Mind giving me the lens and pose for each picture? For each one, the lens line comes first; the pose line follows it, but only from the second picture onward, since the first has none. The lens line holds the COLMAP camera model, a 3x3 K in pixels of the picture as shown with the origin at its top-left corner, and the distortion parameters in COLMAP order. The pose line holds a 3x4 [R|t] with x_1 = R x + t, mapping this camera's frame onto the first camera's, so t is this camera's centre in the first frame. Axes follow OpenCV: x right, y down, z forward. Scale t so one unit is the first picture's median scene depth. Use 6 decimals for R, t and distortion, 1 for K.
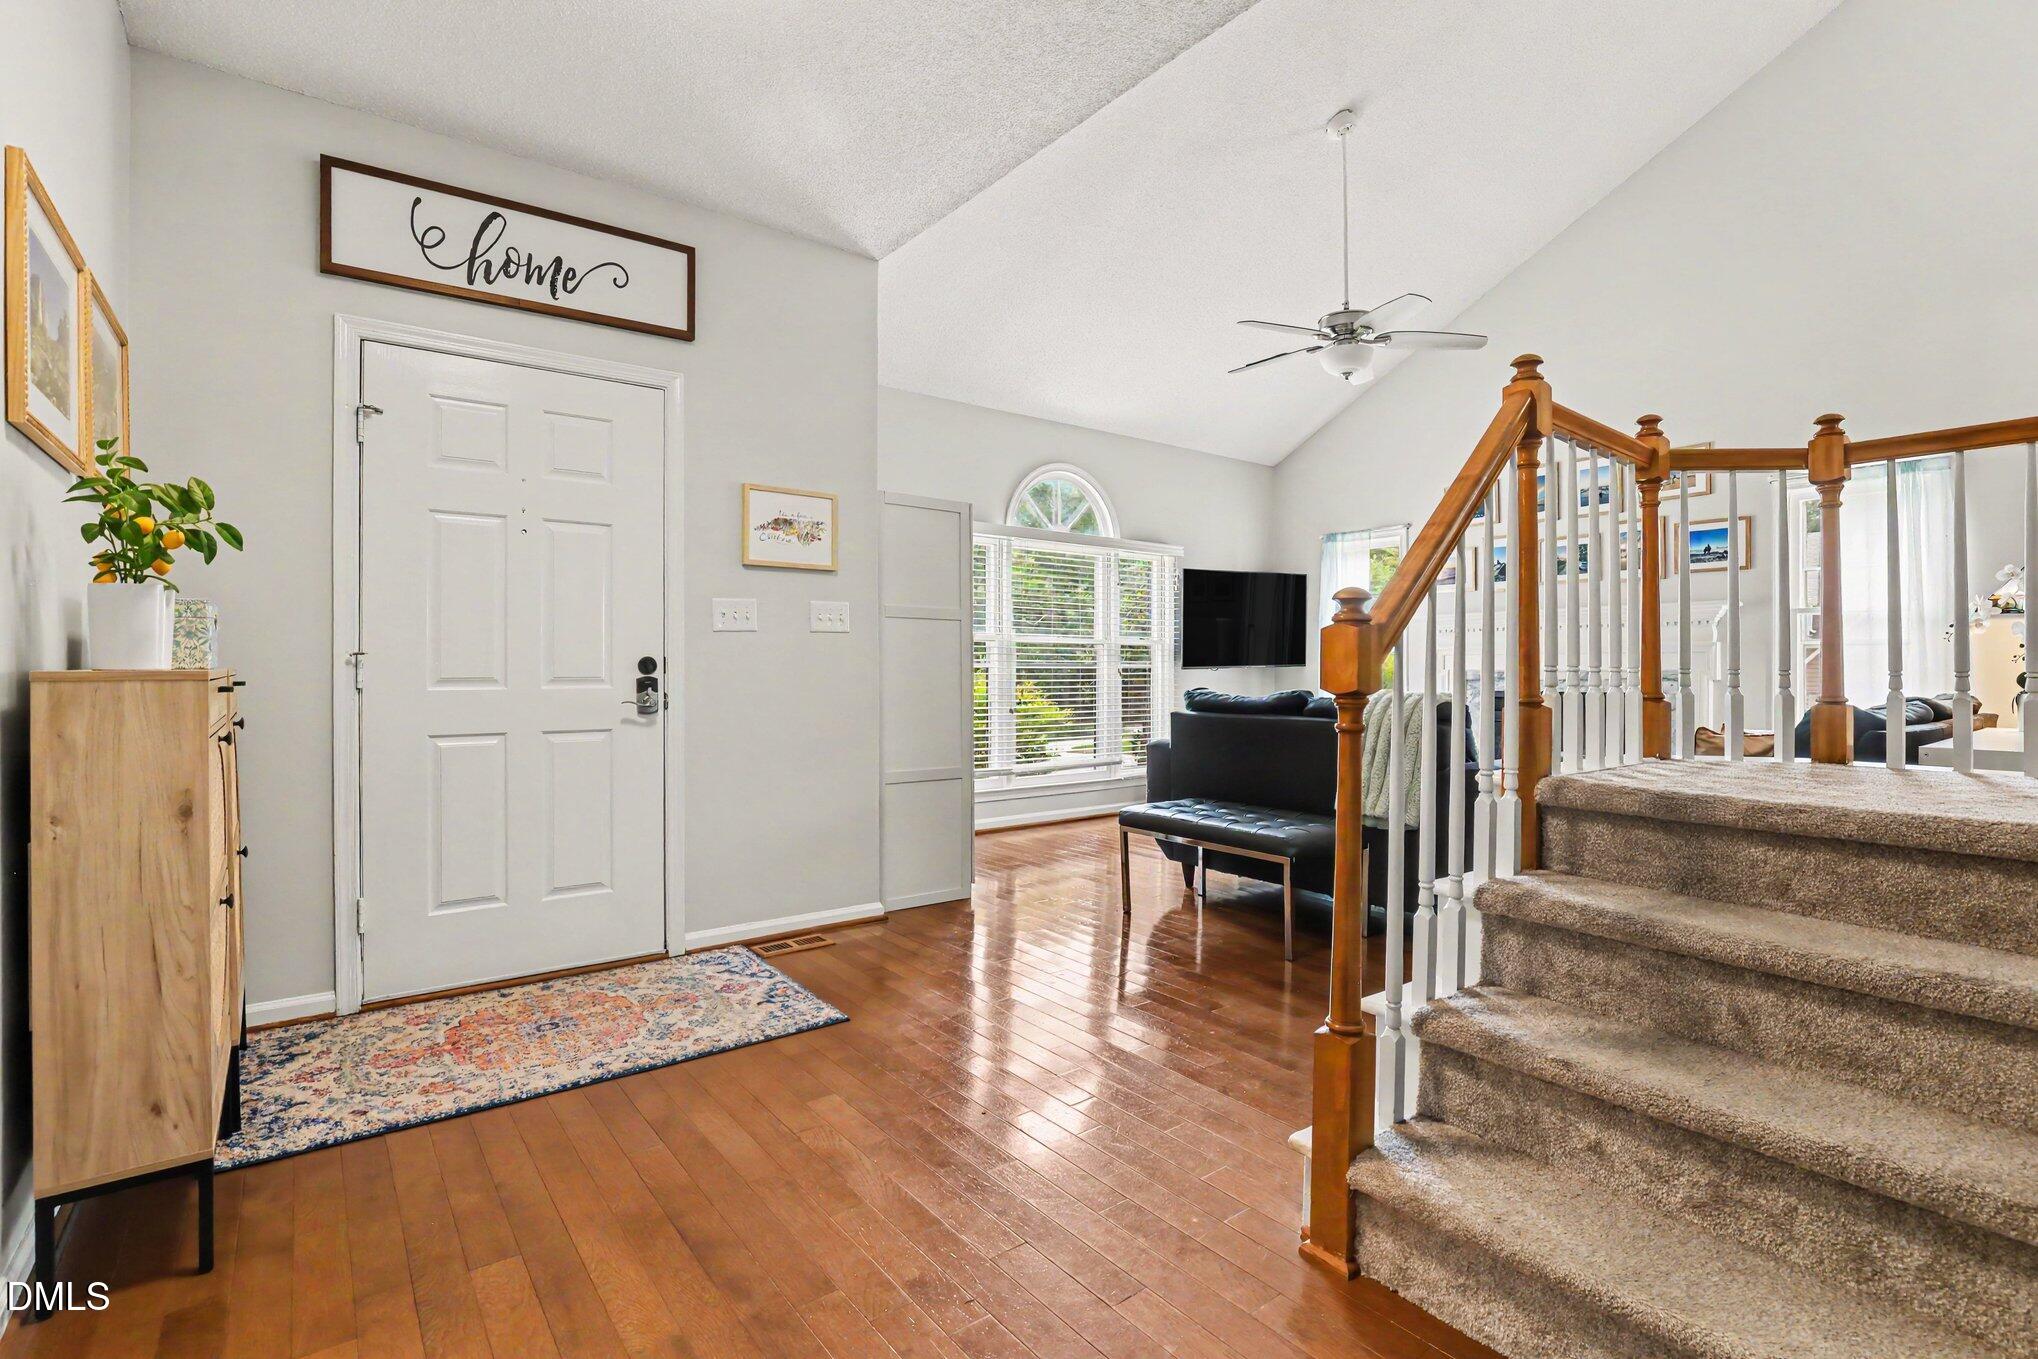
lens RADIAL K [[941.1, 0, 1022.6], [0, 941.1, 676.4], [0, 0, 1]] dist [-0.021699, -0.001167]
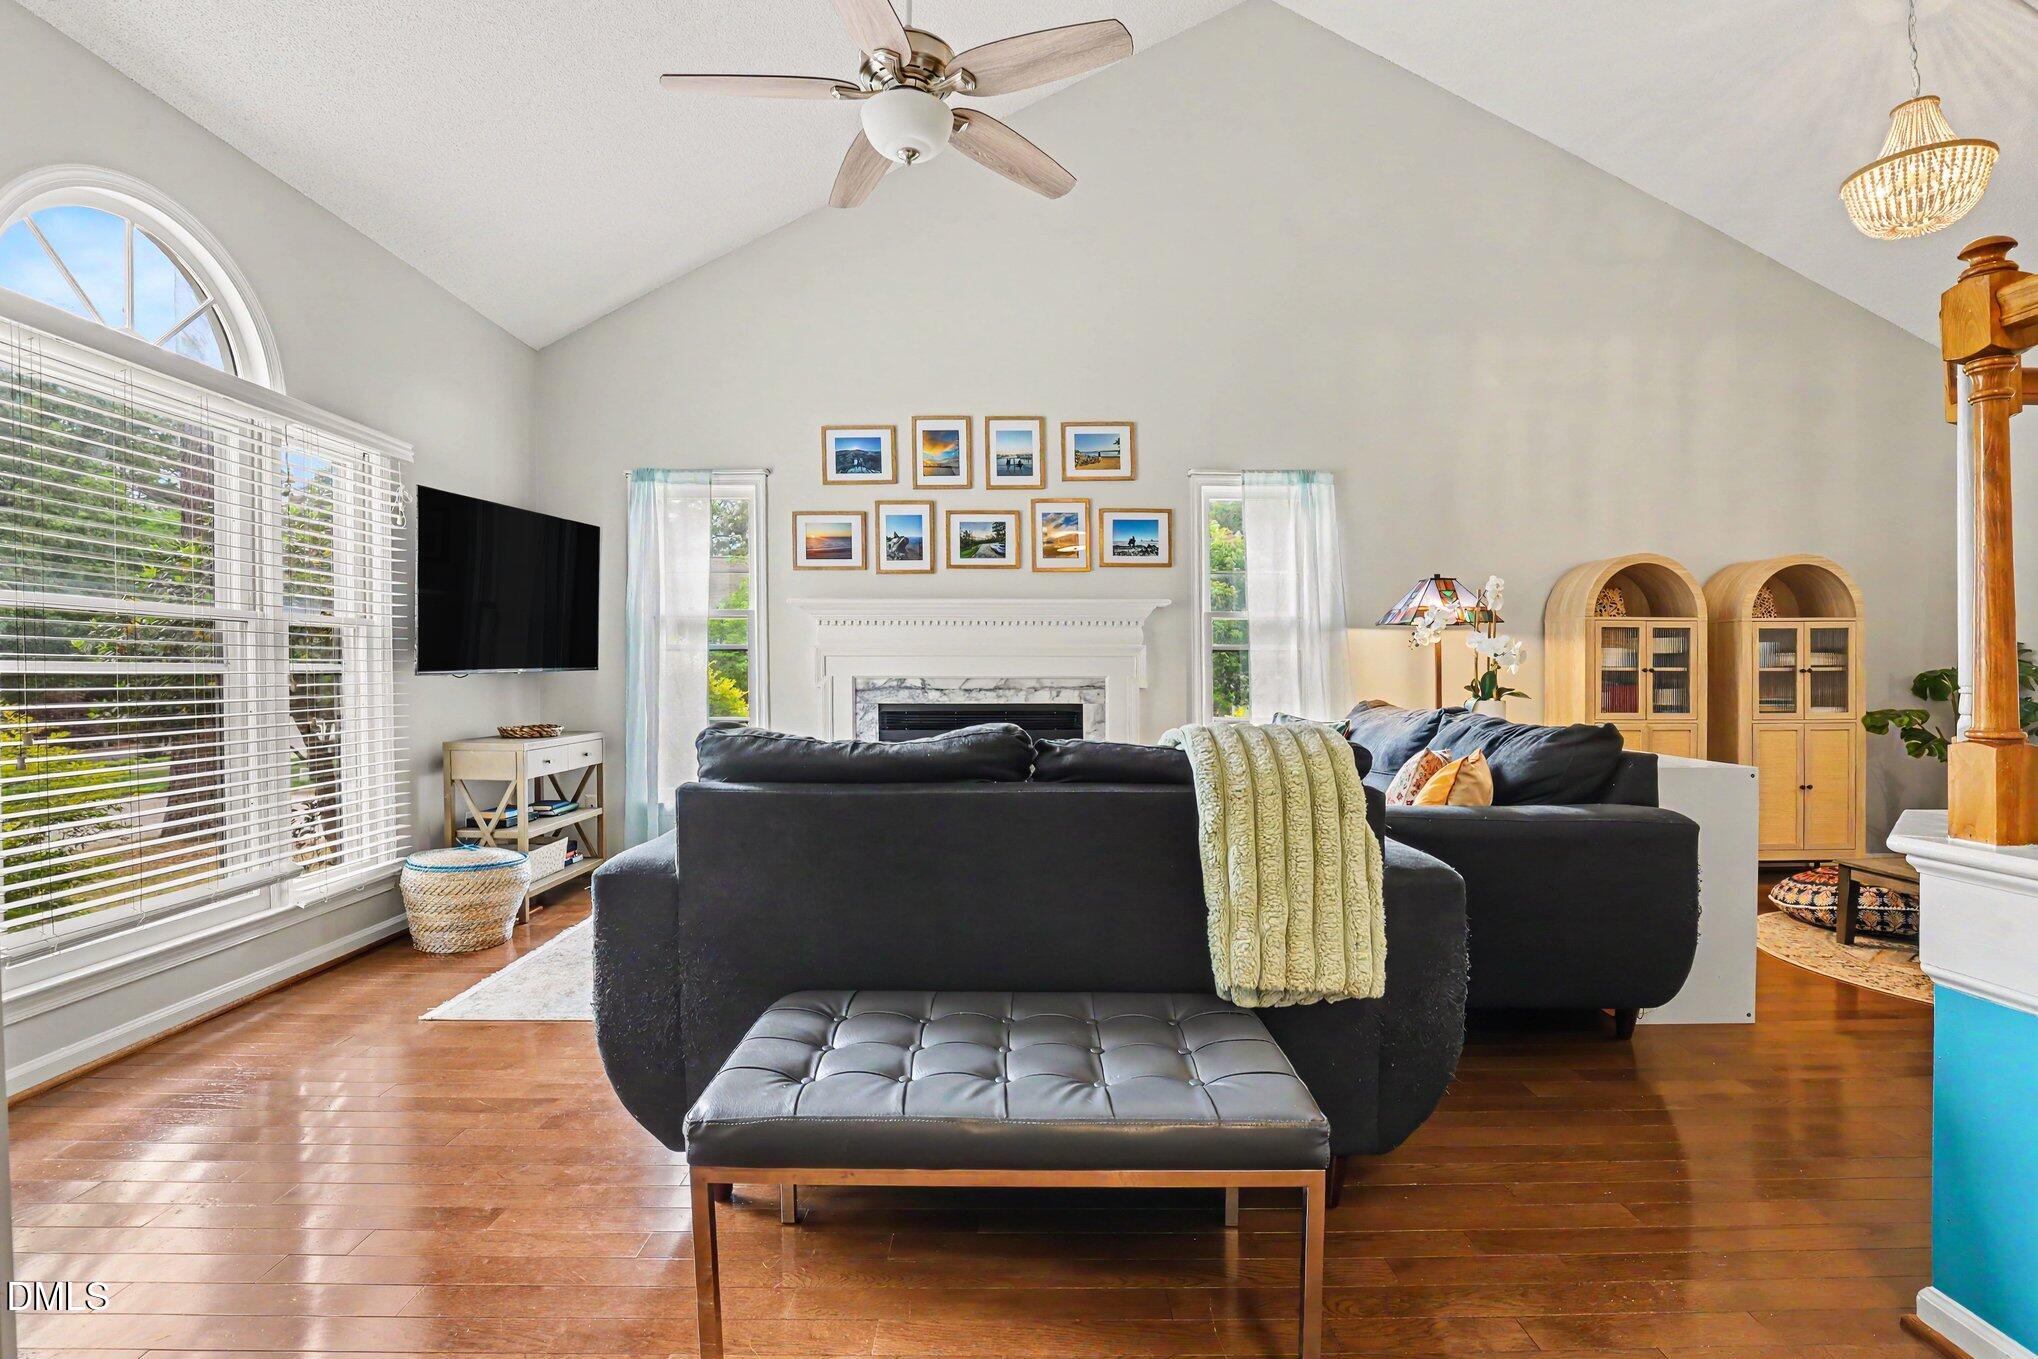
lens RADIAL K [[941.1, 0, 1015.4], [0, 941.1, 687.9], [0, 0, 1]] dist [-0.021699, -0.001167]
pose [[0.597388, -0.013383, 0.801841, -0.047294], [0.005976, 0.999907, 0.012237, -0.005256], [-0.801930, -0.002519, 0.597412, 0.420382]]
